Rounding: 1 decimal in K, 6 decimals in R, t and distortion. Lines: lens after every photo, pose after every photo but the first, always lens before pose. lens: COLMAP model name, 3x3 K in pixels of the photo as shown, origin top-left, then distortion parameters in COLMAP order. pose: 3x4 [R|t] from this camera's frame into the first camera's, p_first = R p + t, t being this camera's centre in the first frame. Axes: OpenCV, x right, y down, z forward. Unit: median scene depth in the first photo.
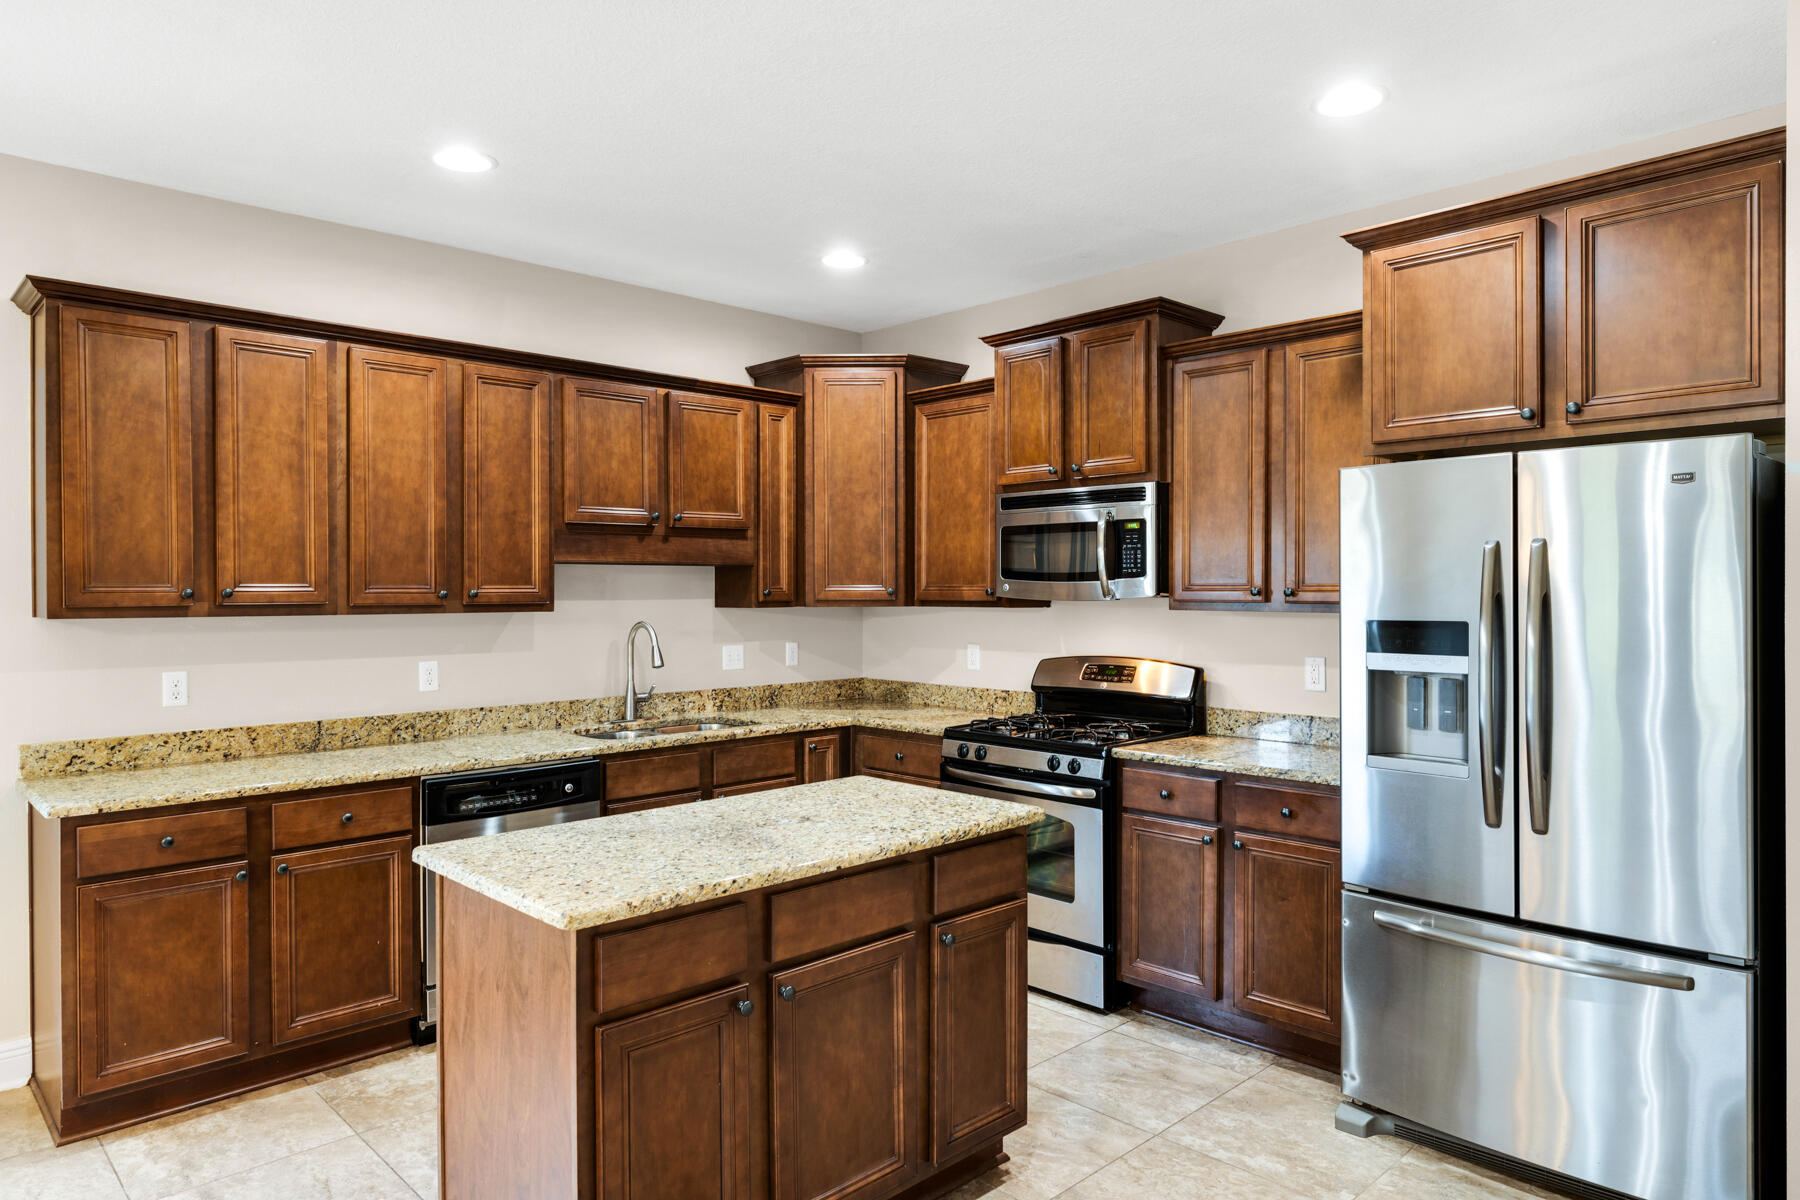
lens RADIAL K [[1117.5, 0, 893.6], [0, 1117.5, 594.7], [0, 0, 1]] dist [-0.004148, 0.000898]
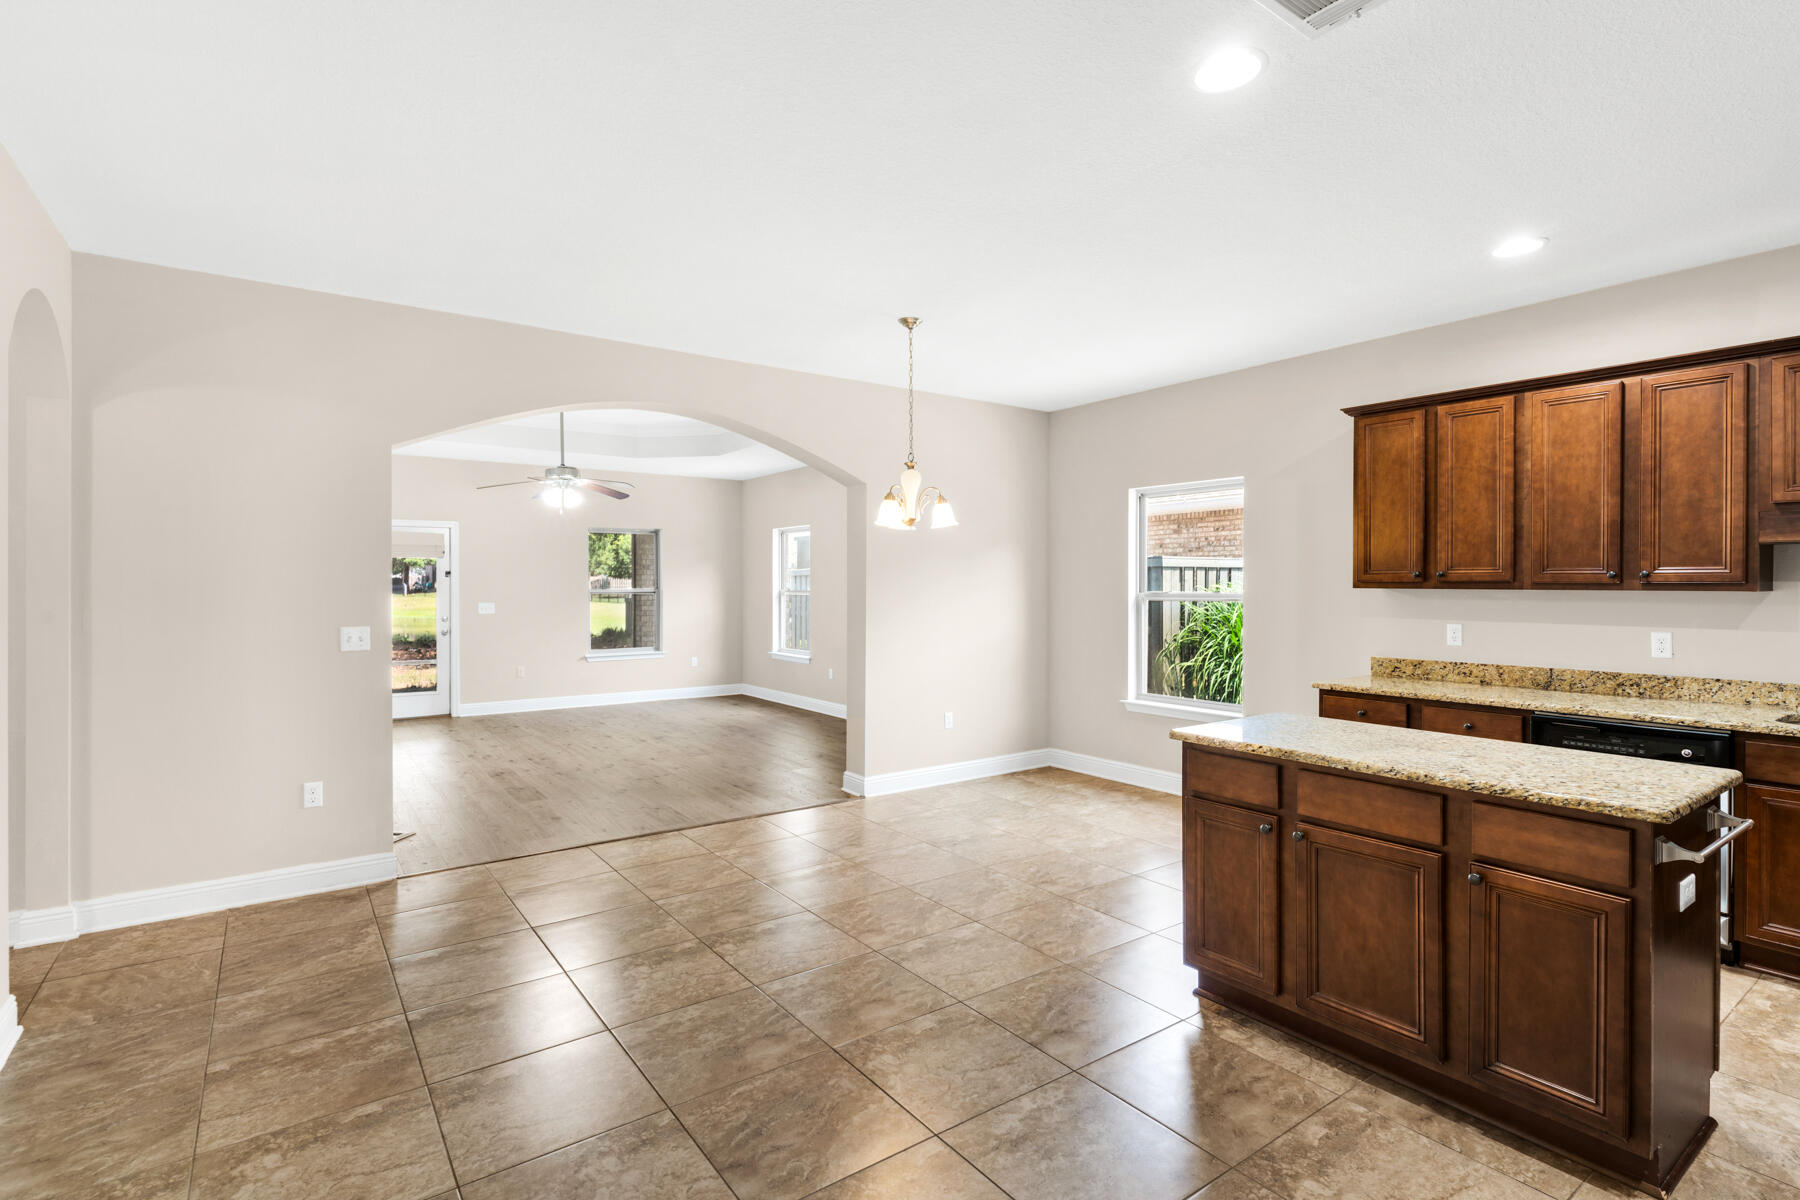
lens RADIAL K [[855.7, 0, 898.8], [0, 855.7, 587.5], [0, 0, 1]] dist [0.001345, -0.000355]
pose [[-0.138139, 0.008848, -0.990373, 0.616925], [-0.005769, 0.999936, 0.009738, 0.008823], [0.990396, 0.007058, -0.138079, 0.348385]]
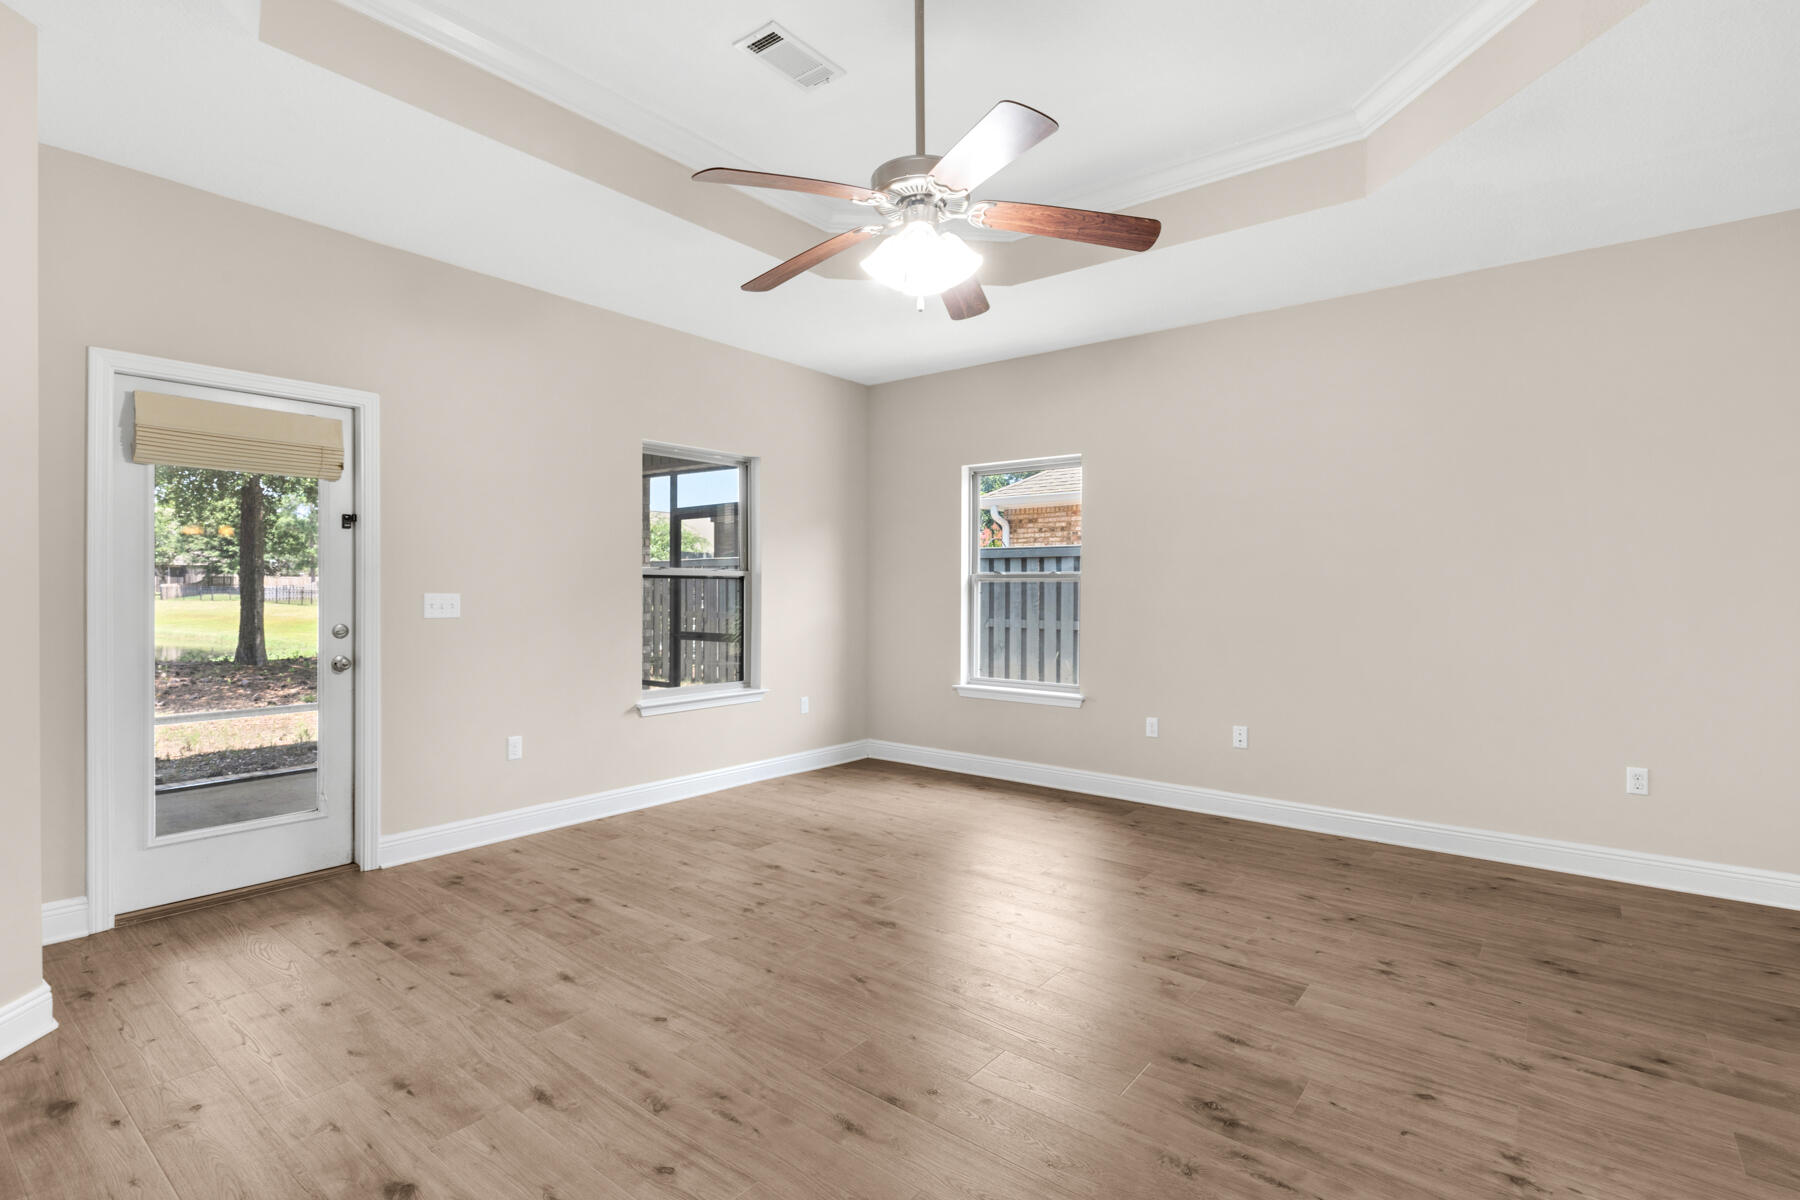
lens RADIAL K [[855.7, 0, 898.8], [0, 855.7, 587.5], [0, 0, 1]] dist [0.001345, -0.000355]
pose [[0.133389, 0.001141, -0.991063, -0.481442], [-0.011920, 0.999929, -0.000453, 0.068061], [0.990992, 0.011874, 0.133393, -0.696043]]
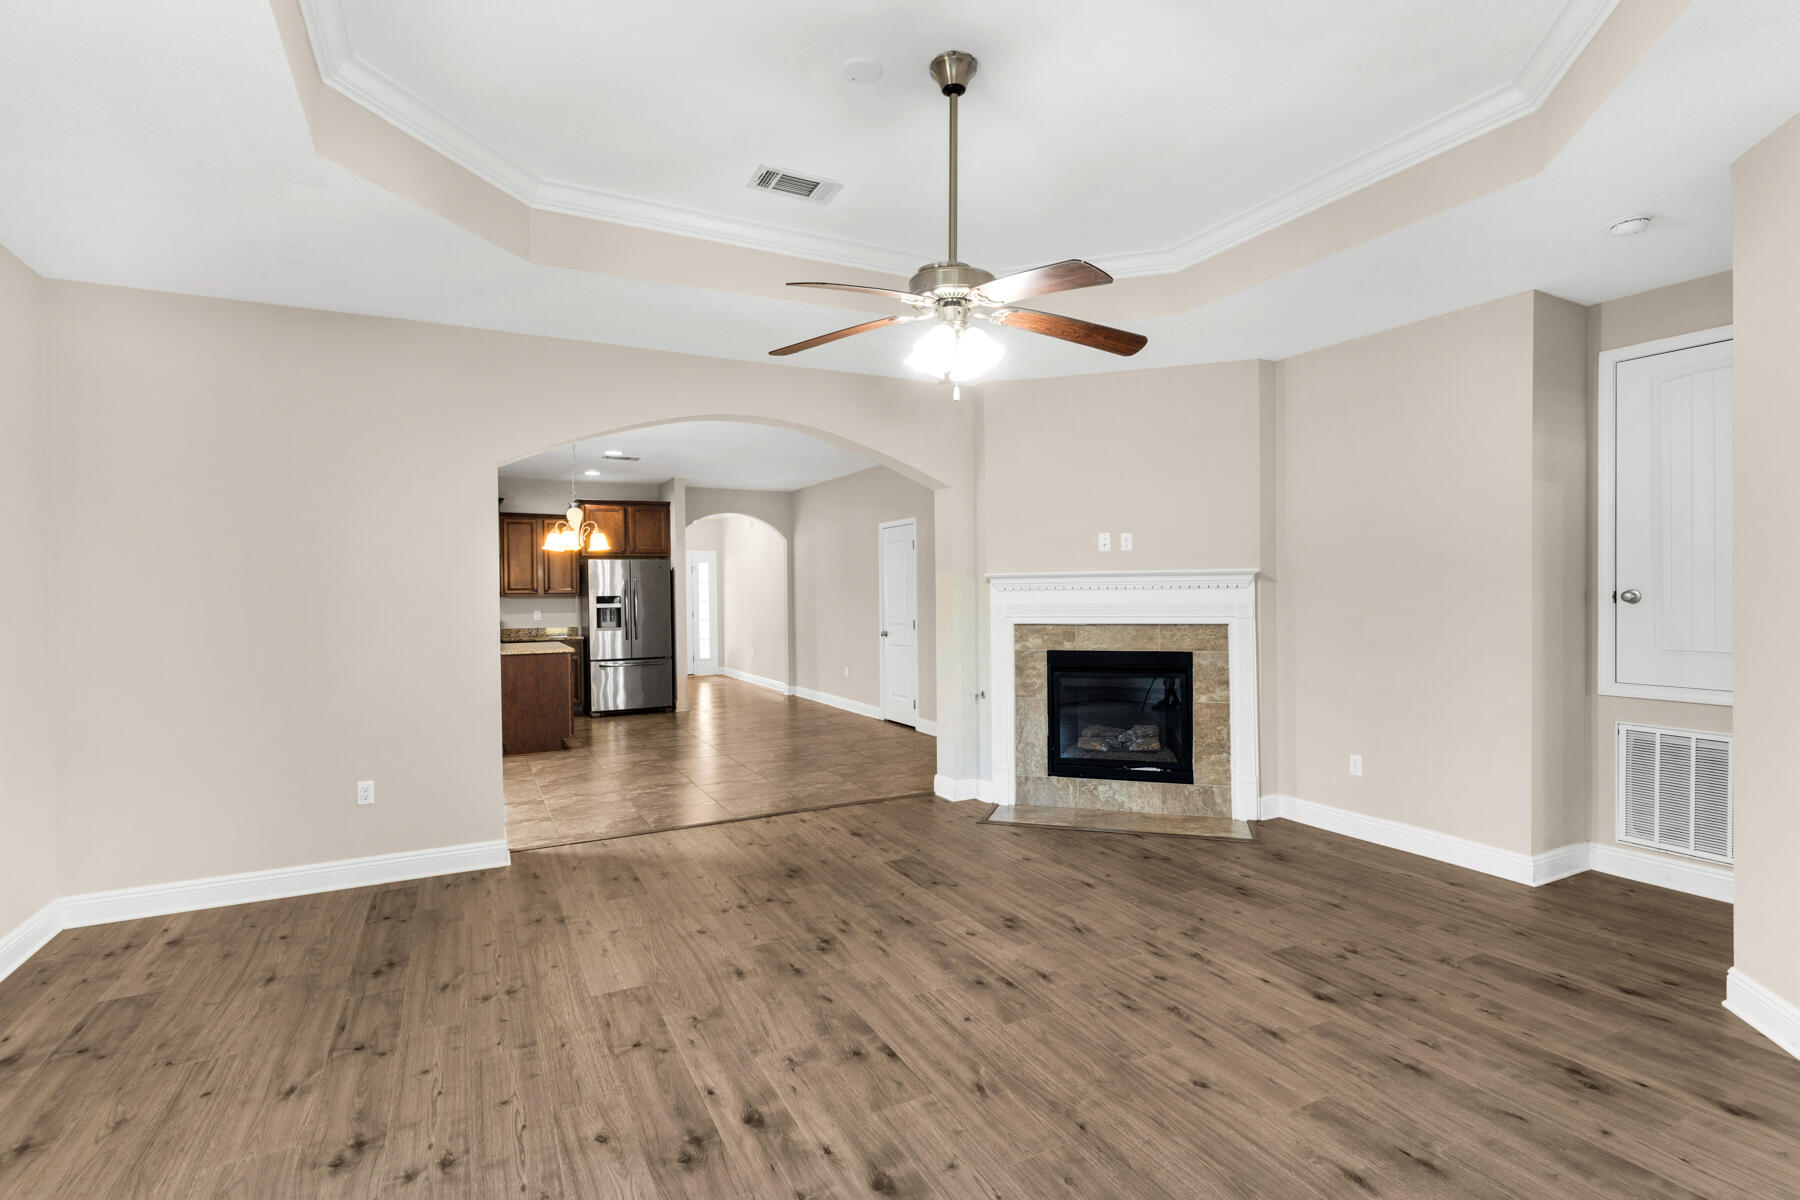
lens RADIAL K [[855.7, 0, 898.8], [0, 855.7, 587.5], [0, 0, 1]] dist [0.001345, -0.000355]
pose [[0.285162, 0.006474, 0.958457, -1.747646], [0.016805, 0.999790, -0.011753, 0.035068], [-0.958332, 0.019459, 0.284993, -0.755208]]
